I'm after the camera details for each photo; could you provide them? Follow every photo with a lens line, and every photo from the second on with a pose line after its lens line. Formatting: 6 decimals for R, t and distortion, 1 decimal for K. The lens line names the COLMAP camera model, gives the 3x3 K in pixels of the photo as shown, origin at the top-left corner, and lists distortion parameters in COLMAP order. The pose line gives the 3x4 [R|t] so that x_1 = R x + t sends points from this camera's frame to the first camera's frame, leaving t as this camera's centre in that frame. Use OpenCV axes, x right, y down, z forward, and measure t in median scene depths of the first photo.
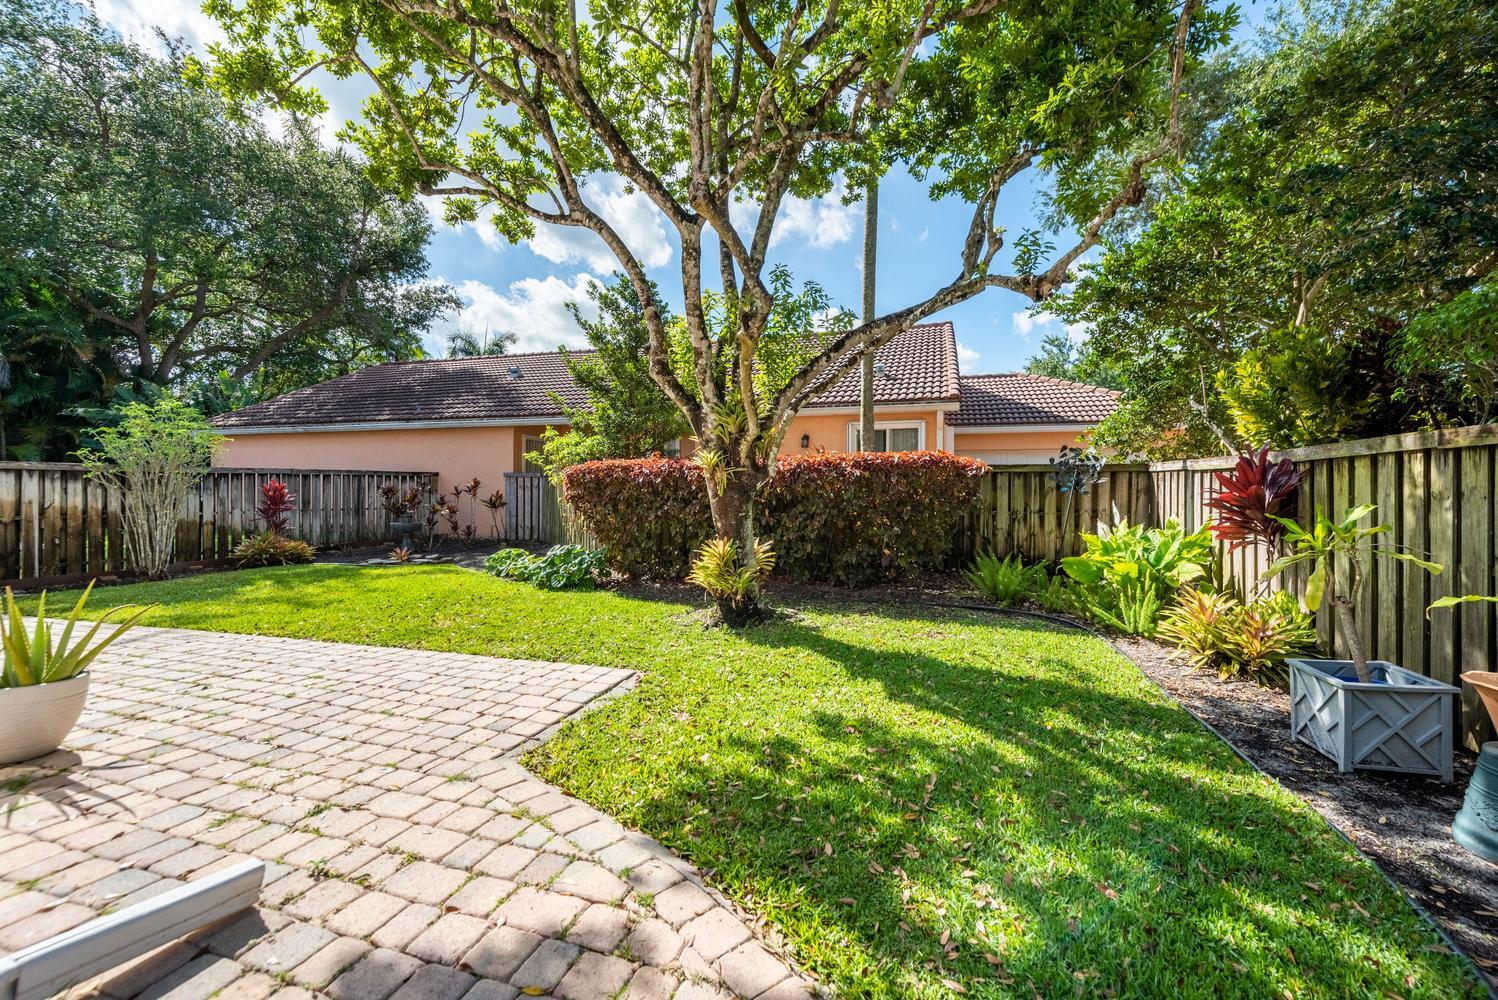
lens RADIAL K [[602.4, 0, 768.9], [0, 602.4, 512.2], [0, 0, 1]] dist [0.001233, -0.000156]
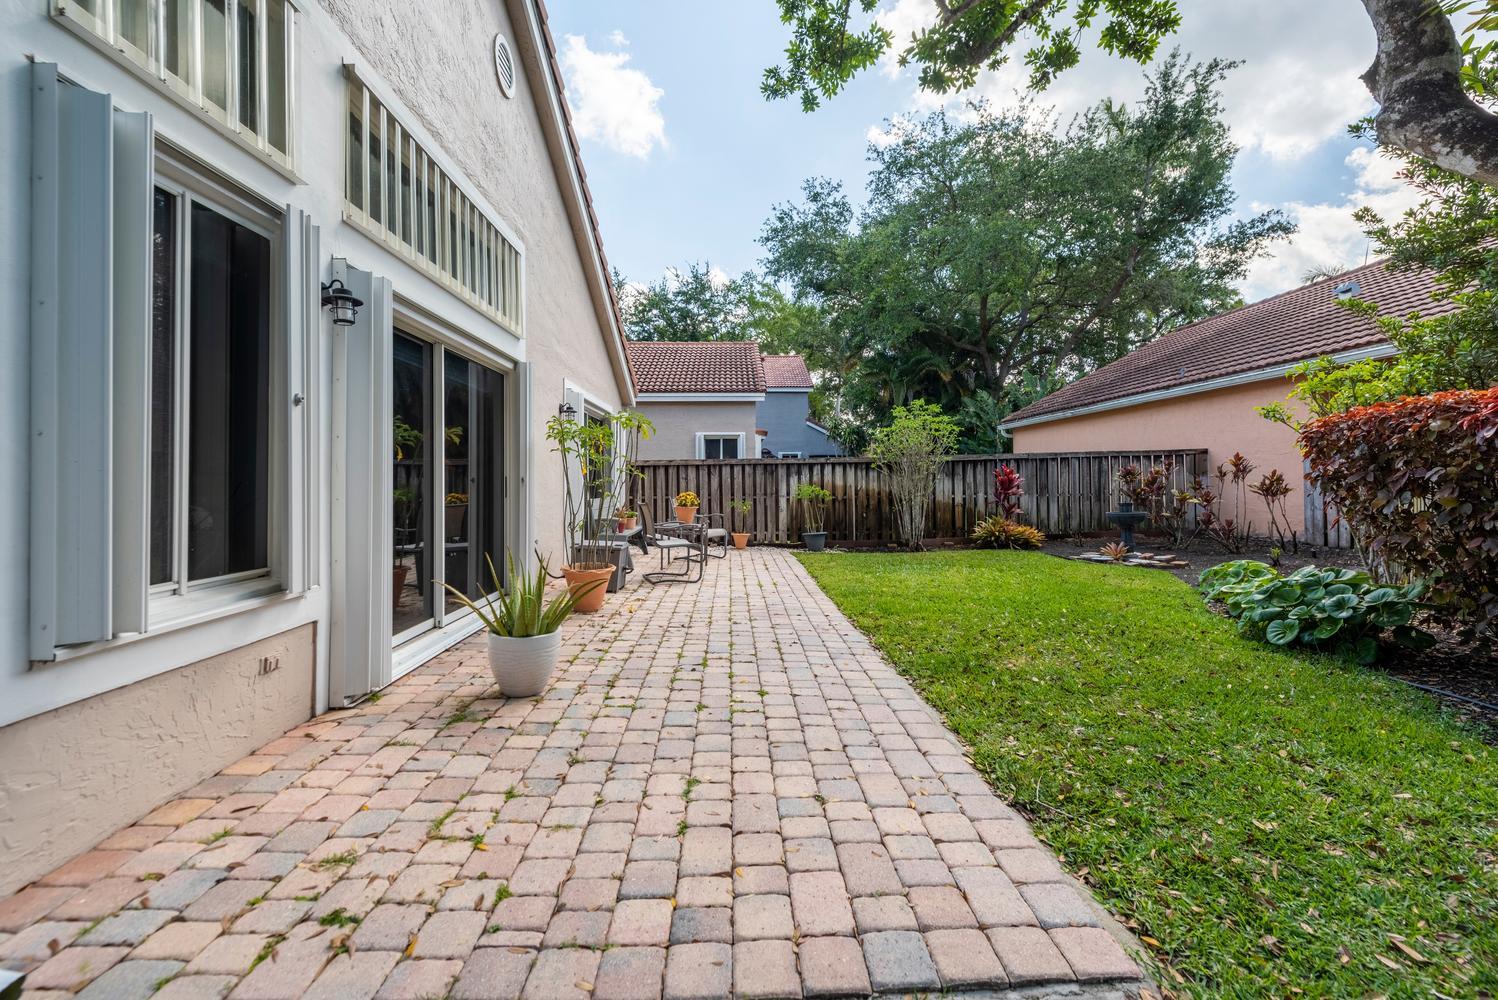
lens RADIAL K [[594.0, 0, 748.1], [0, 594.0, 483.0], [0, 0, 1]] dist [0.009281, -0.000249]
pose [[0.298405, -0.002549, -0.954436, 0.029952], [-0.018387, 0.999796, -0.008419, -0.010139], [0.954262, 0.020061, 0.298297, 0.466848]]
